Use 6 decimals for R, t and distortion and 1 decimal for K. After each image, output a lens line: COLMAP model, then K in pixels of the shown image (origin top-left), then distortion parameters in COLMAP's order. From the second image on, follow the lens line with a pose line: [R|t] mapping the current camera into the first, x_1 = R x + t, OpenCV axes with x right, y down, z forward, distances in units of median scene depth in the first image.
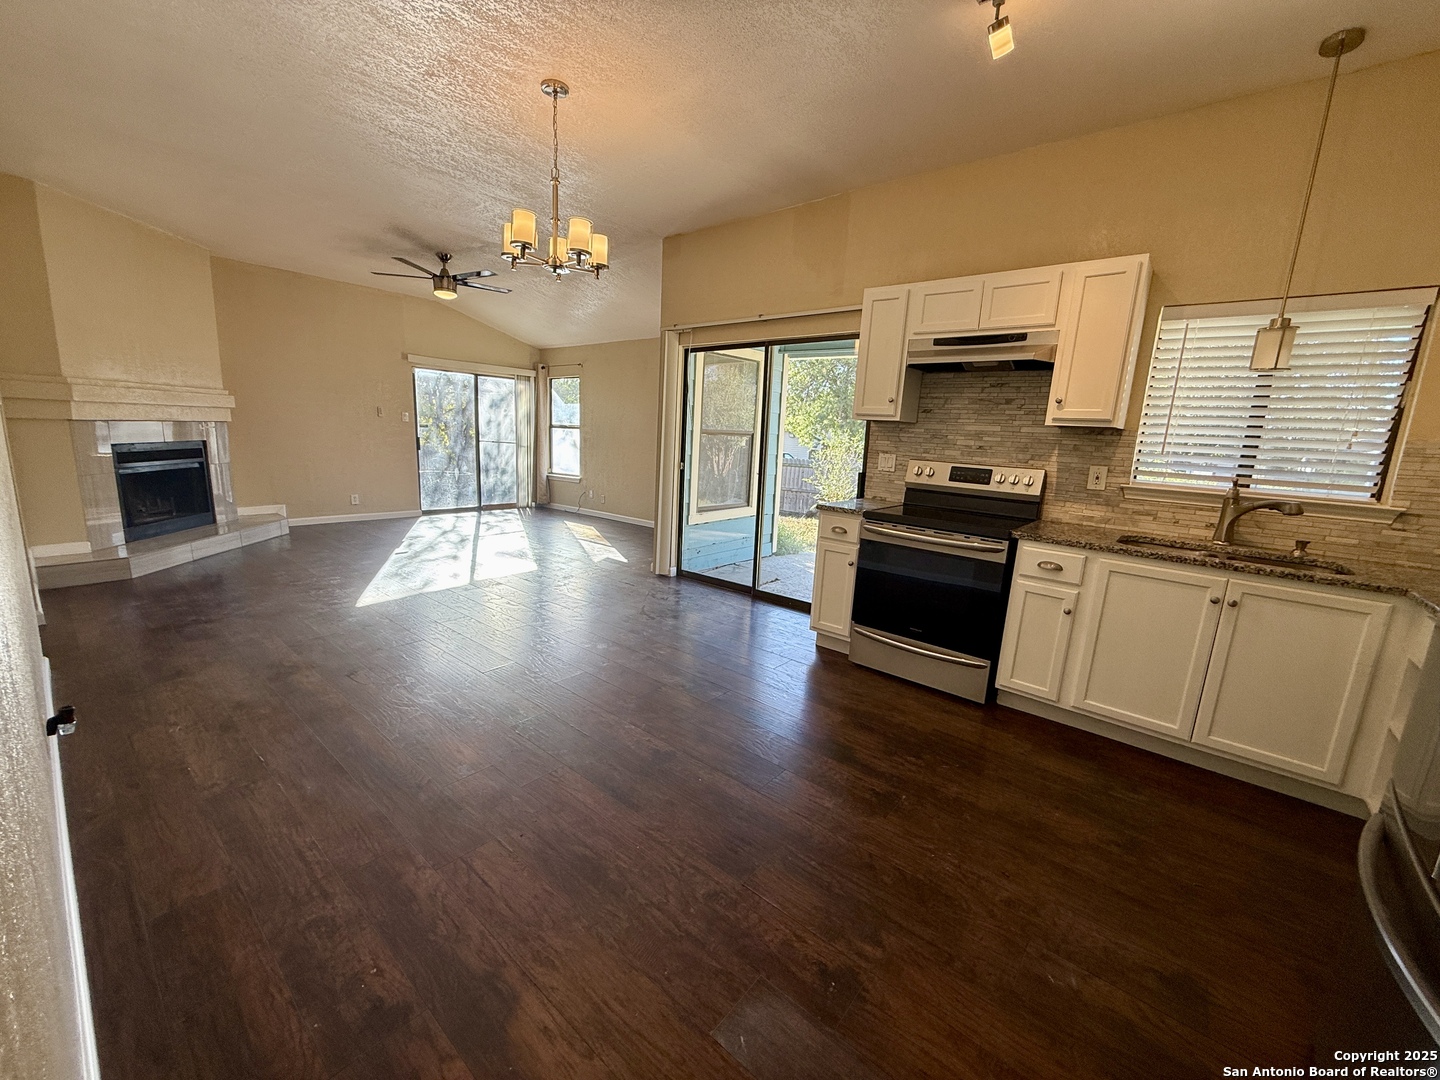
lens RADIAL K [[575.4, 0, 720.2], [0, 575.4, 544.3], [0, 0, 1]] dist [0.003022, -0.000108]
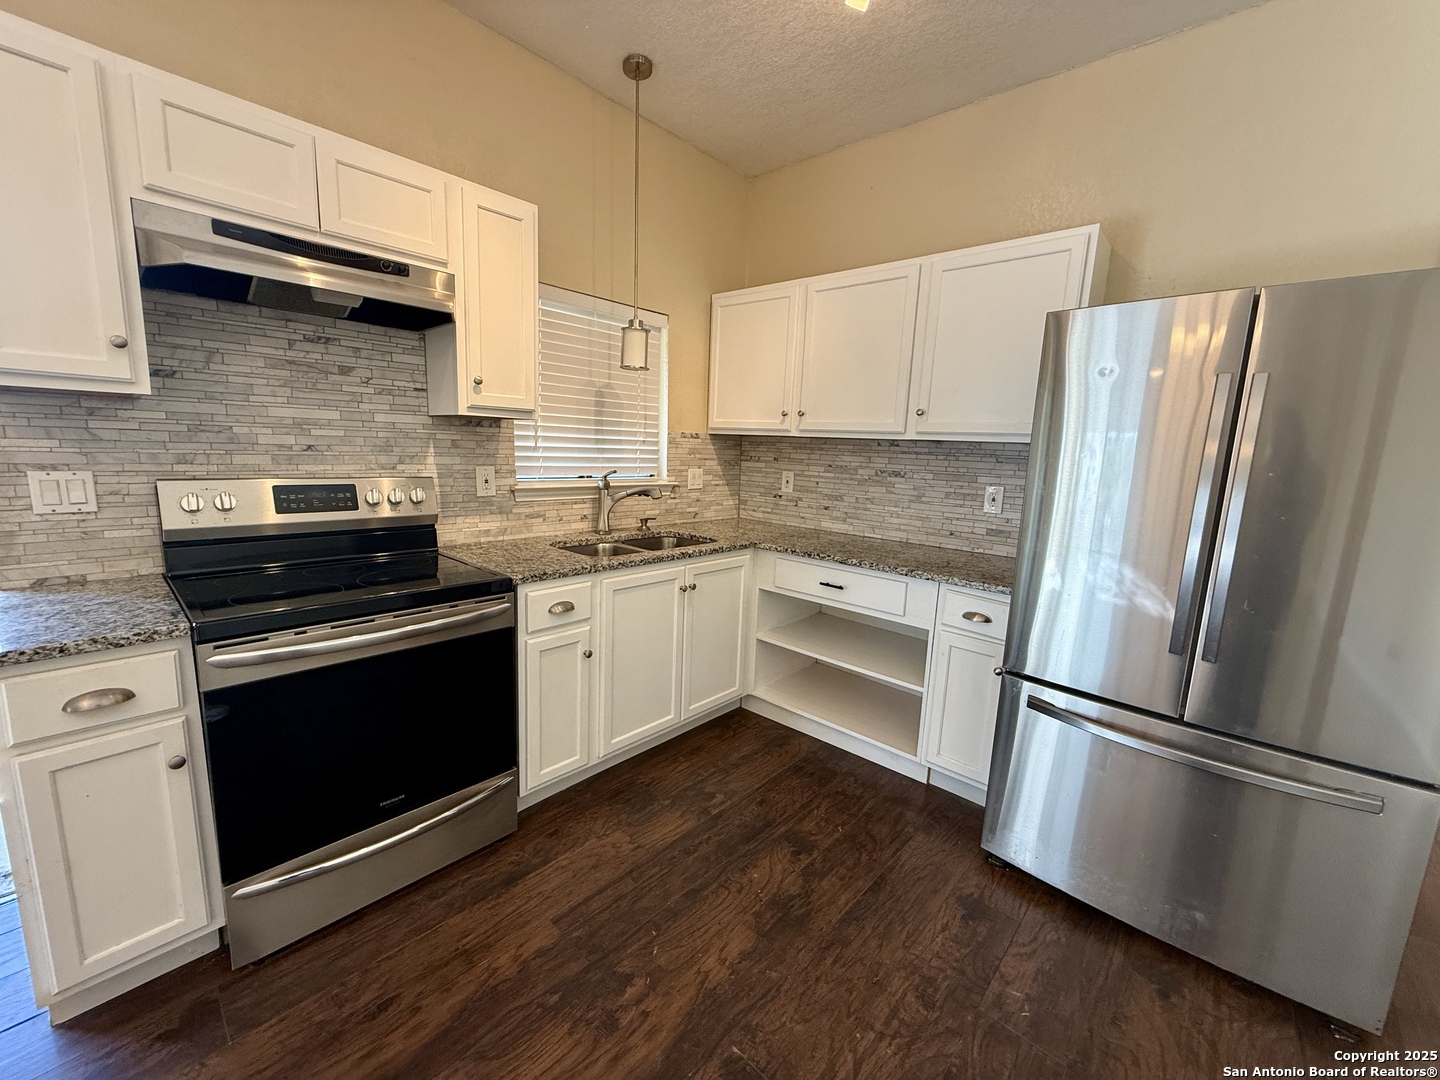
lens RADIAL K [[575.4, 0, 715.8], [0, 575.4, 541.2], [0, 0, 1]] dist [0.003022, -0.000108]
pose [[0.058349, -0.210946, 0.975755, -0.111456], [0.162006, 0.966465, 0.199250, -0.140818], [-0.985063, 0.146452, 0.090567, 0.626147]]
